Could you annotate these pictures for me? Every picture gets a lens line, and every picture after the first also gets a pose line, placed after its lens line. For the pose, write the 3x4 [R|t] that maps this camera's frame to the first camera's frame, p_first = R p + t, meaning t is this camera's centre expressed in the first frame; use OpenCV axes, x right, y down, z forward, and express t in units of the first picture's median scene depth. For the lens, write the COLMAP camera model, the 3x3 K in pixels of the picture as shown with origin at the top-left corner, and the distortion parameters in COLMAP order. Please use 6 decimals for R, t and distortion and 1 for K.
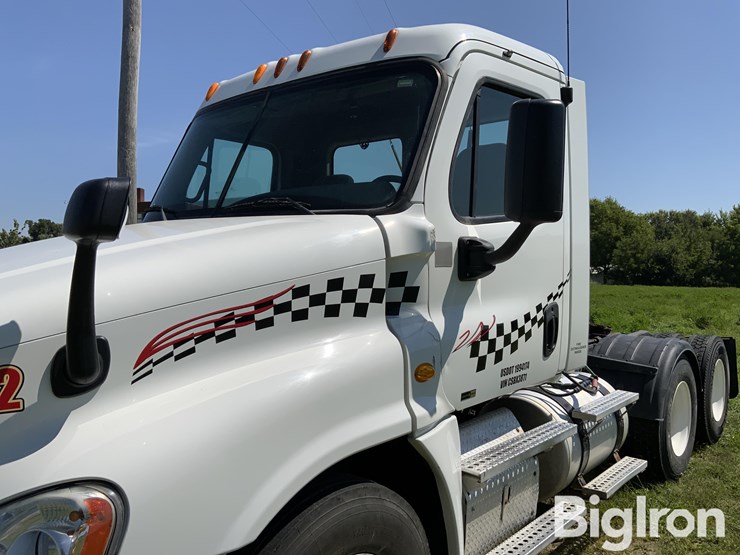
lens RADIAL K [[624.0, 0, 370.4], [0, 624.0, 269.3], [0, 0, 1]] dist [0.078140, -0.141194]
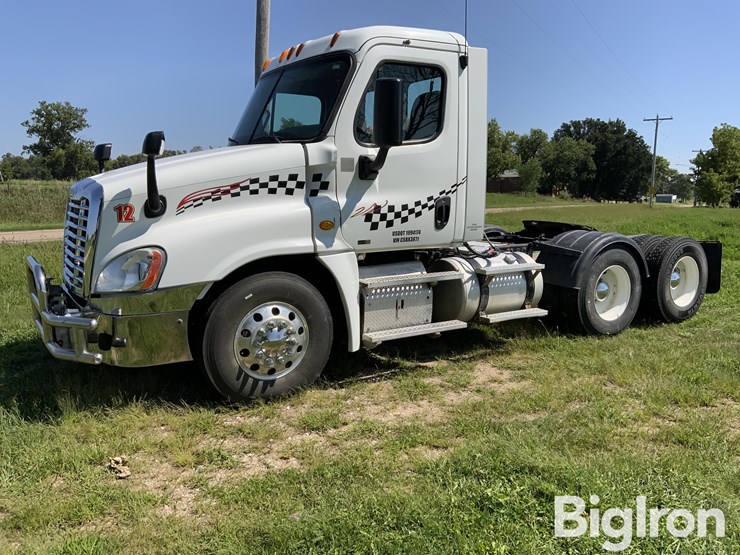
lens RADIAL K [[624.0, 0, 369.5], [0, 624.0, 277.2], [0, 0, 1]] dist [0.078140, -0.141194]
pose [[0.957515, 0.048182, -0.284330, 0.683213], [-0.010193, 0.990982, 0.133604, 0.055233], [0.288204, -0.125030, 0.949371, -0.738550]]
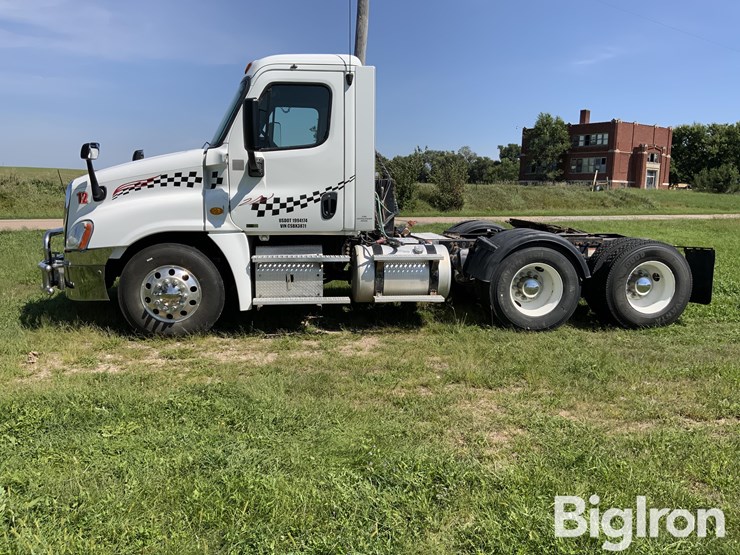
lens RADIAL K [[624.0, 0, 369.2], [0, 624.0, 276.5], [0, 0, 1]] dist [0.078140, -0.141194]
pose [[0.752271, 0.114354, -0.648853, 1.989991], [-0.027531, 0.989418, 0.142456, 0.040559], [0.658278, -0.089302, 0.747459, -0.477414]]
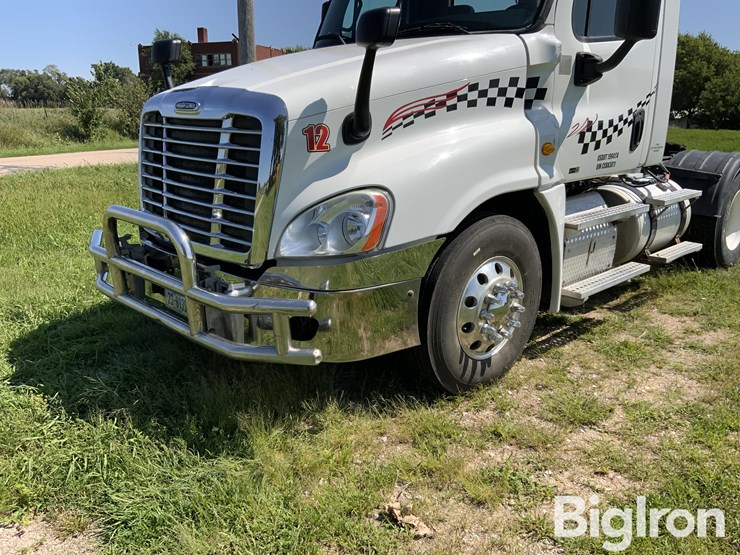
lens RADIAL K [[624.0, 0, 371.4], [0, 624.0, 280.3], [0, 0, 1]] dist [0.078140, -0.141194]
pose [[0.995253, 0.023294, -0.094493, -0.155265], [0.001385, 0.967445, 0.253077, 0.078335], [0.097312, -0.252006, 0.962820, -0.463952]]
